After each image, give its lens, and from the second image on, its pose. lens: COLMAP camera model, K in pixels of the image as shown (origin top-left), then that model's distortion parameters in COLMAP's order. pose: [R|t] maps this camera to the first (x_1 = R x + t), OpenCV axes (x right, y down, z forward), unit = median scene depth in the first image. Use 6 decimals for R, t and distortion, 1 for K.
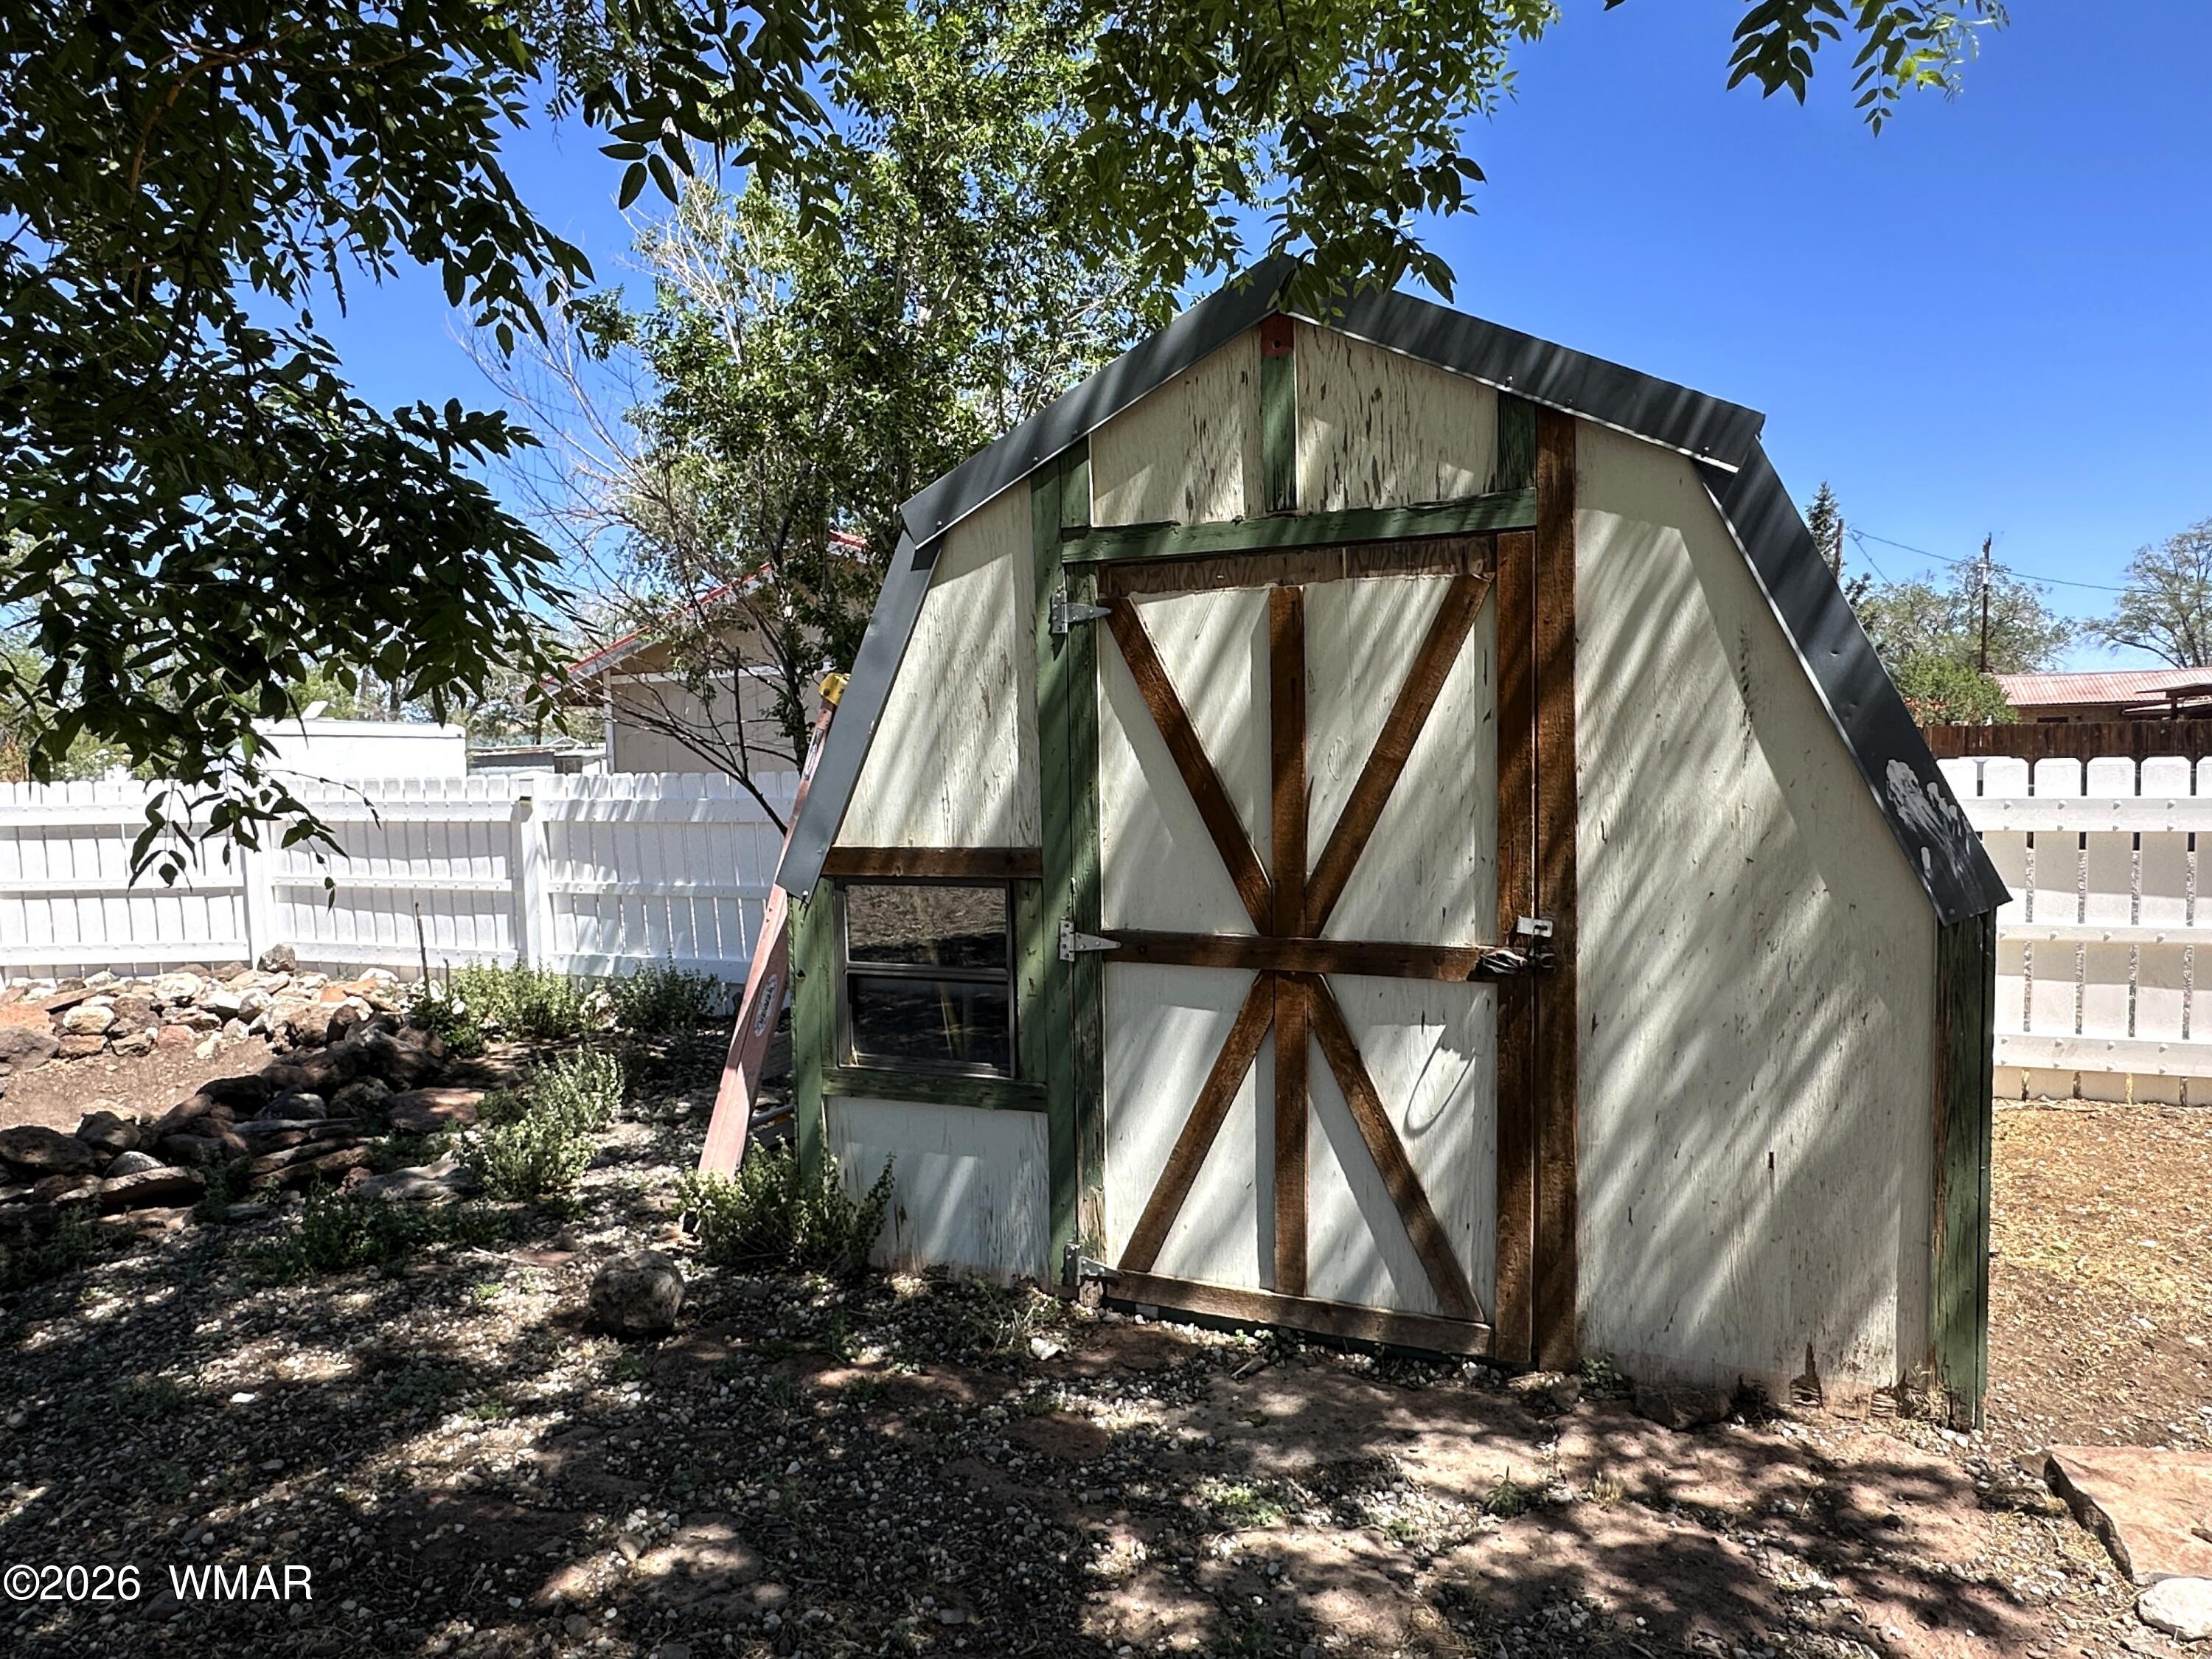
lens RADIAL K [[1270.8, 0, 1106.0], [0, 1270.8, 829.5], [0, 0, 1]] dist [-0.001283, -0.000758]
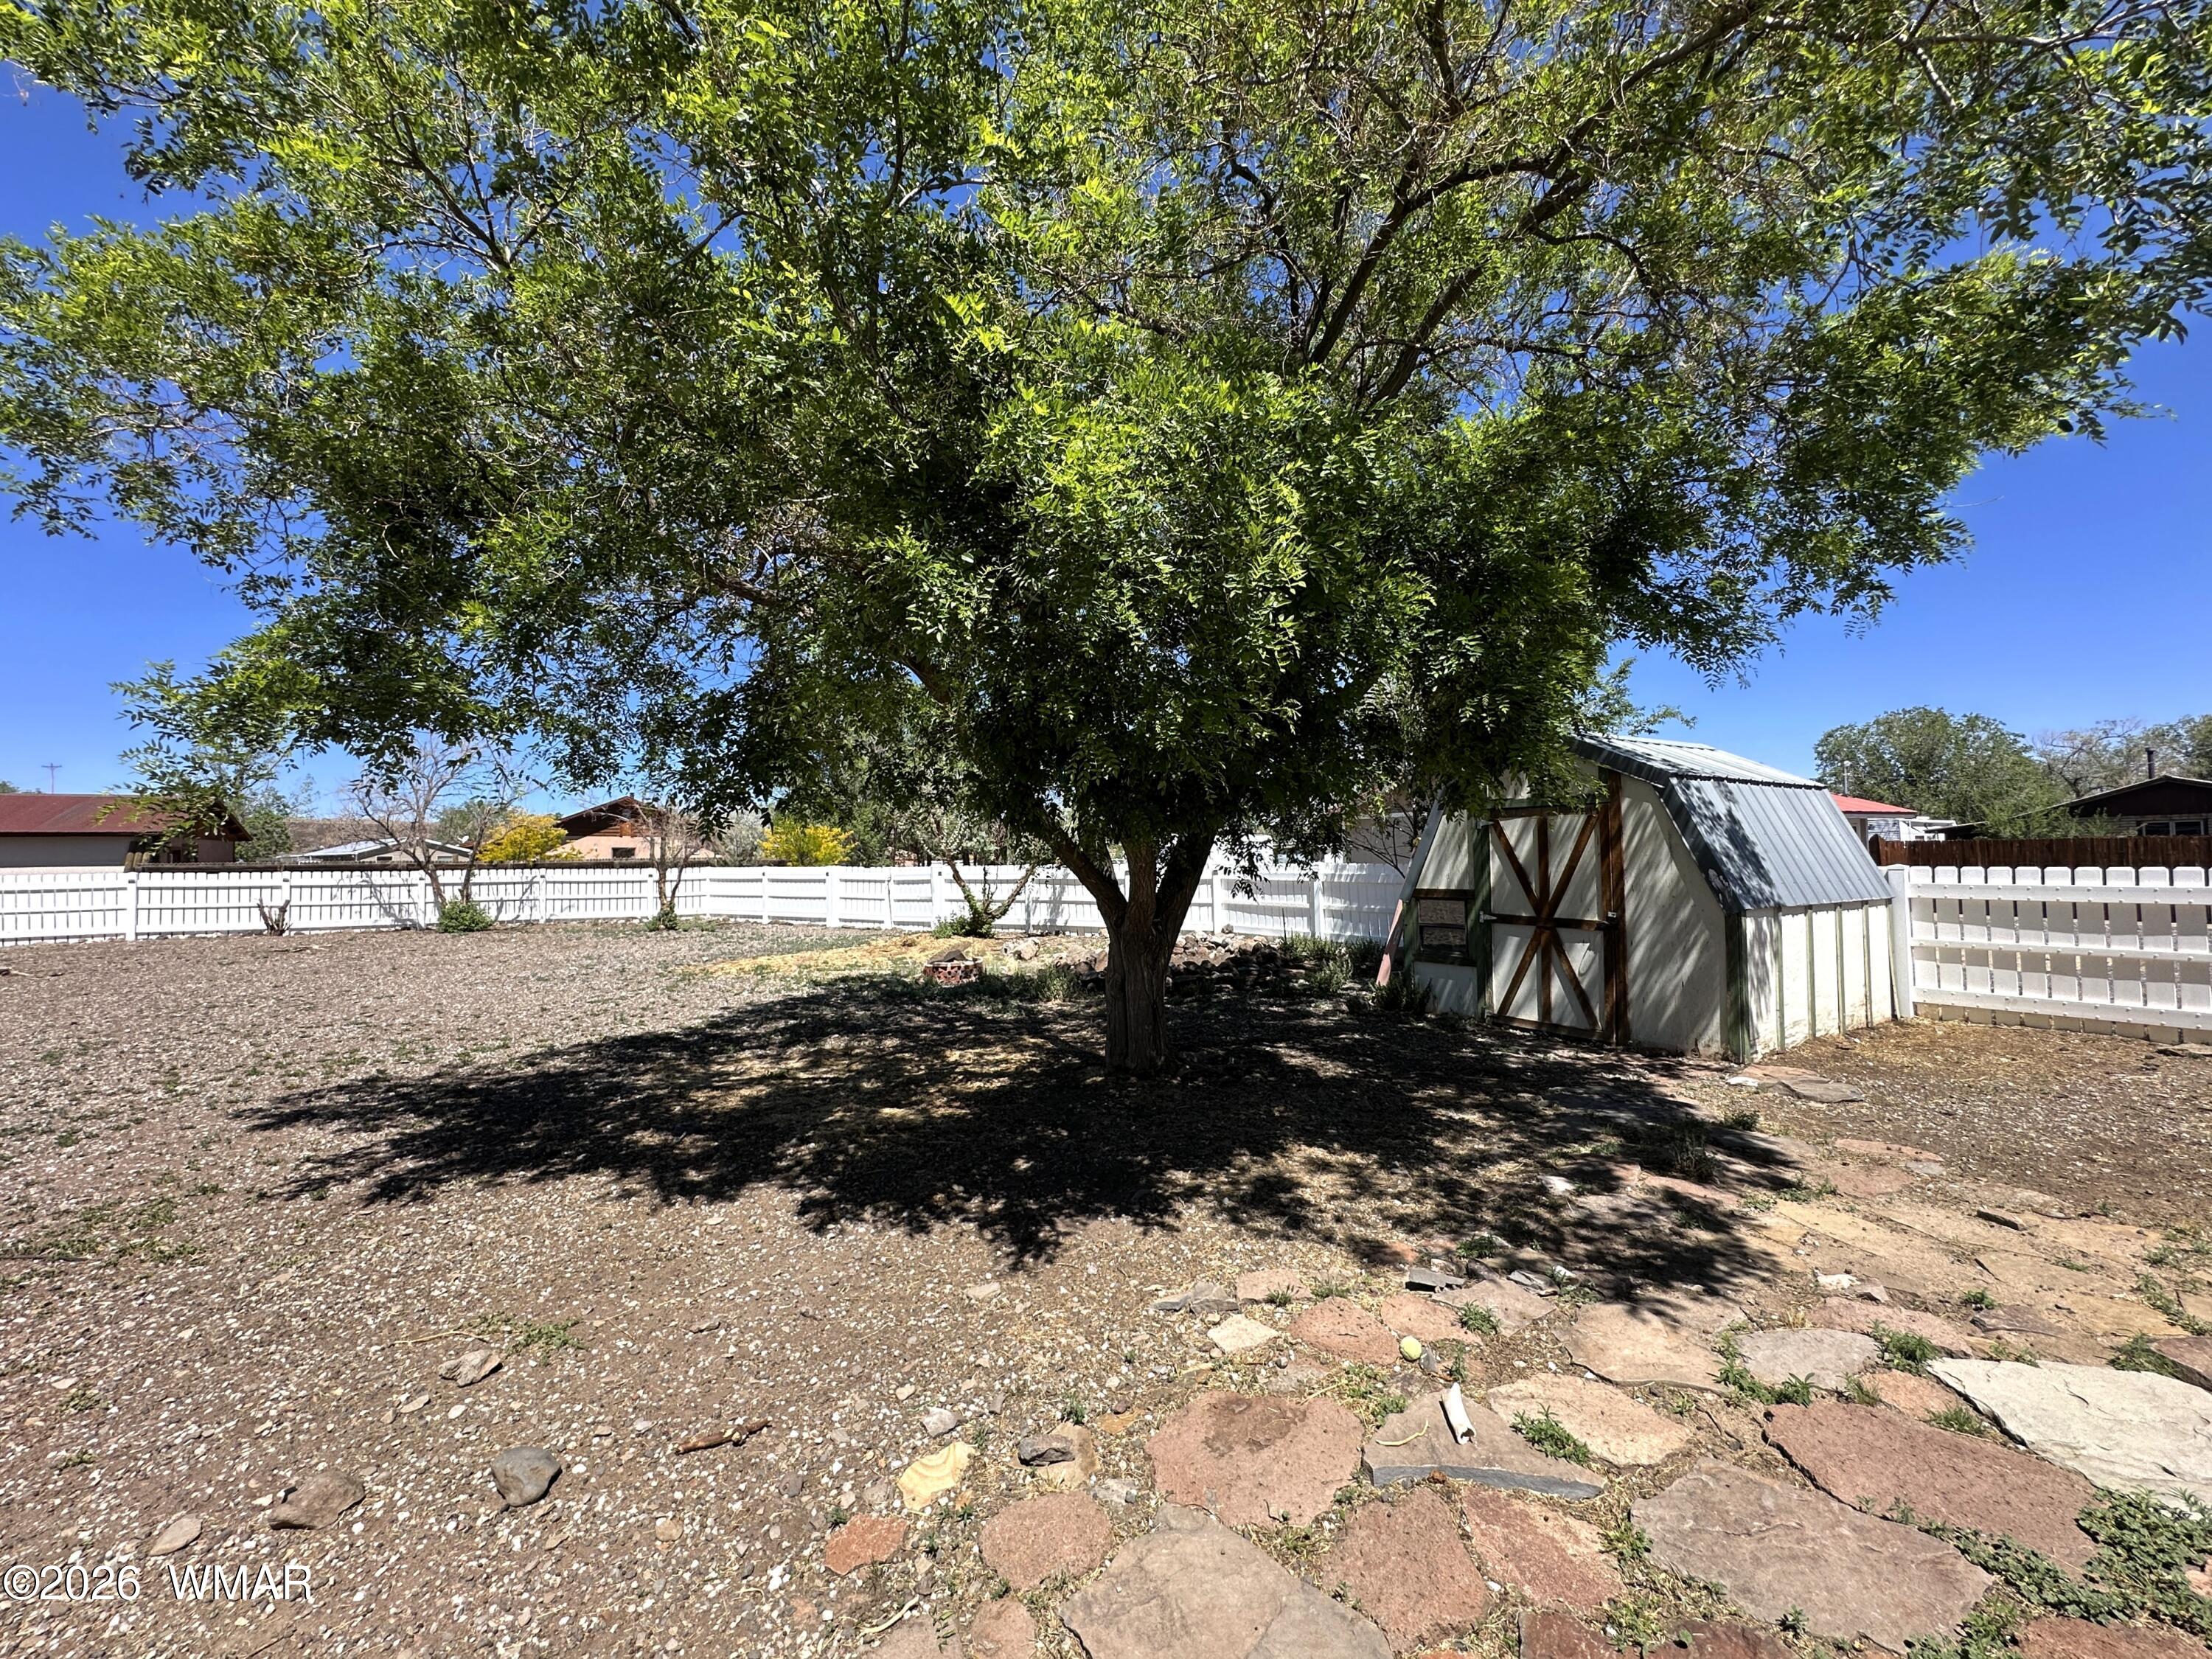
lens RADIAL K [[900.7, 0, 1106.0], [0, 900.7, 829.5], [0, 0, 1]] dist [0.001078, 0.000745]
pose [[0.816537, -0.009093, -0.577221, 0.562645], [-0.033128, 0.997490, -0.062575, 0.038678], [0.576341, 0.070217, 0.814187, -1.635658]]
